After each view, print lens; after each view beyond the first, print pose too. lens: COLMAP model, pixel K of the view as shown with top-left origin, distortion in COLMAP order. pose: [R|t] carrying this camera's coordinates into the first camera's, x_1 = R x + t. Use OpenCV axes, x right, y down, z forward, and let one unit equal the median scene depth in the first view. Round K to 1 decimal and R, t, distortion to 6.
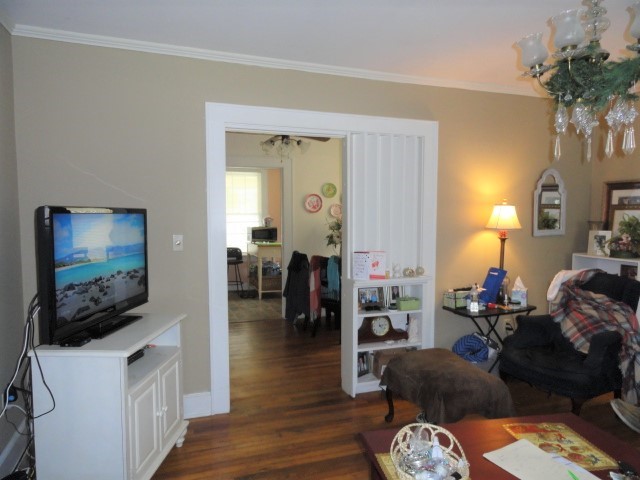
lens RADIAL K [[449.4, 0, 319.2], [0, 449.4, 239.5], [0, 0, 1]] dist [-0.003610, -0.000850]
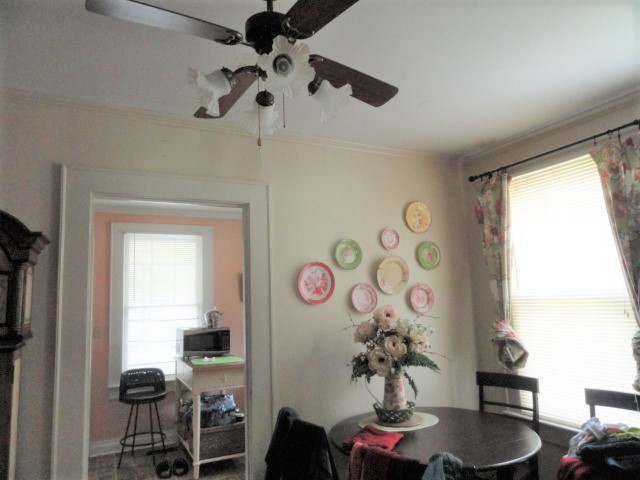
lens RADIAL K [[449.4, 0, 320.6], [0, 449.4, 241.6], [0, 0, 1]] dist [-0.003610, -0.000850]
pose [[0.992689, -0.010081, 0.120281, -0.050406], [0.031506, 0.983601, -0.177587, -0.032774], [-0.116519, 0.180078, 0.976727, 0.442094]]
